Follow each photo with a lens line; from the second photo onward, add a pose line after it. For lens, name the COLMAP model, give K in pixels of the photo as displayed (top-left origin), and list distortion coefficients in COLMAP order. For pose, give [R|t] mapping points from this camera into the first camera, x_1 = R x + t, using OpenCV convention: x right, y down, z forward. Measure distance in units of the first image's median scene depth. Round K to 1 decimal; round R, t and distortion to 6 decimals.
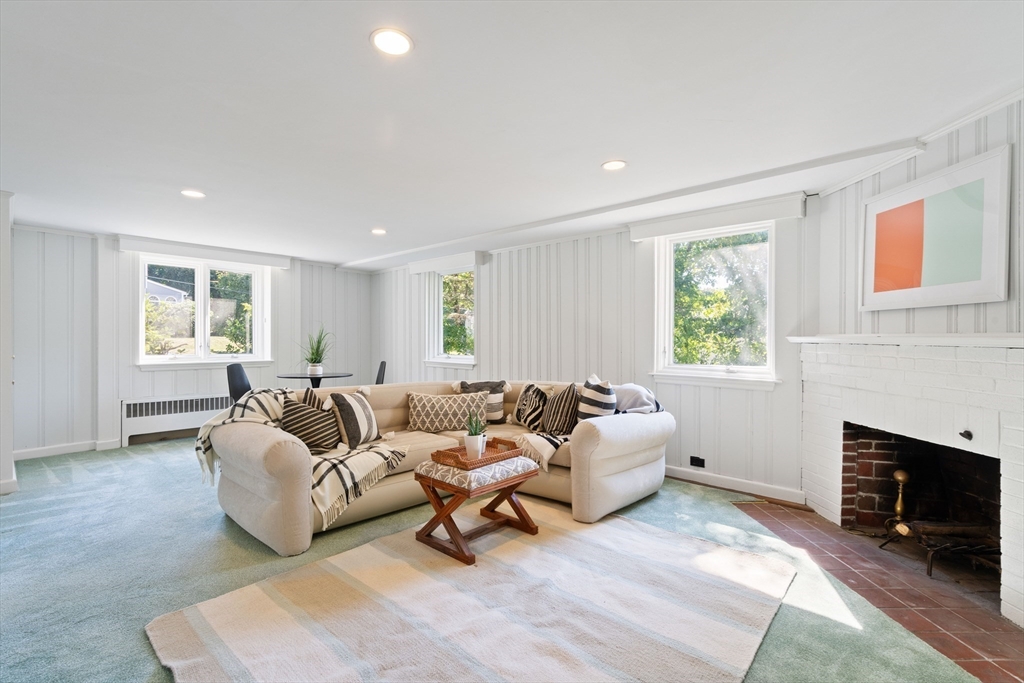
lens RADIAL K [[464.4, 0, 509.0], [0, 464.4, 340.7], [0, 0, 1]] dist [-0.003277, 0.000060]
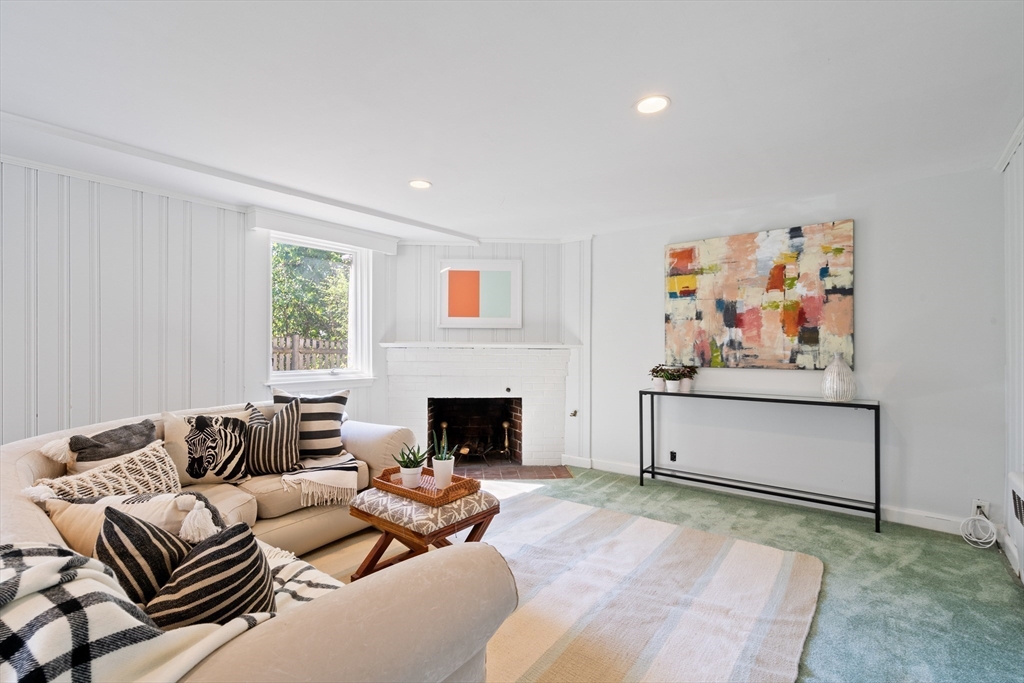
lens RADIAL K [[464.4, 0, 503.0], [0, 464.4, 343.7], [0, 0, 1]] dist [-0.003277, 0.000060]
pose [[-0.060310, 0.000042, 0.998180, -0.671560], [0.002921, 0.999996, 0.000134, -0.005539], [-0.998175, 0.002924, -0.060310, 0.677685]]
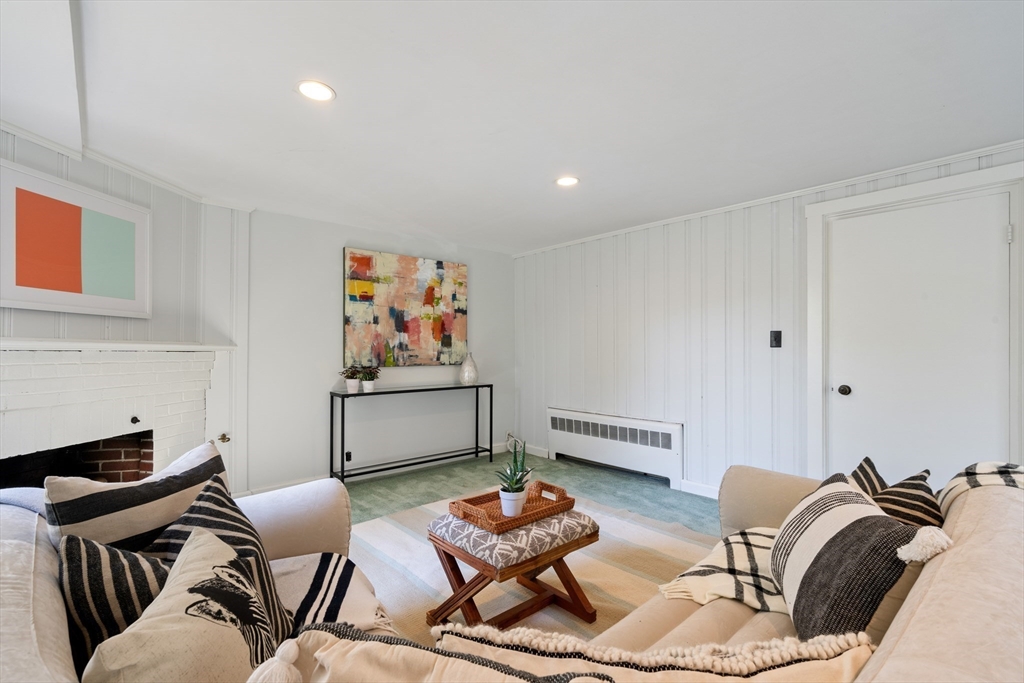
lens RADIAL K [[464.4, 0, 510.5], [0, 464.4, 346.6], [0, 0, 1]] dist [-0.003277, 0.000060]
pose [[-0.995182, -0.004228, 0.097956, -0.098190], [-0.004471, 0.999987, -0.002262, -0.001094], [-0.097945, -0.002689, -0.995188, 1.277282]]
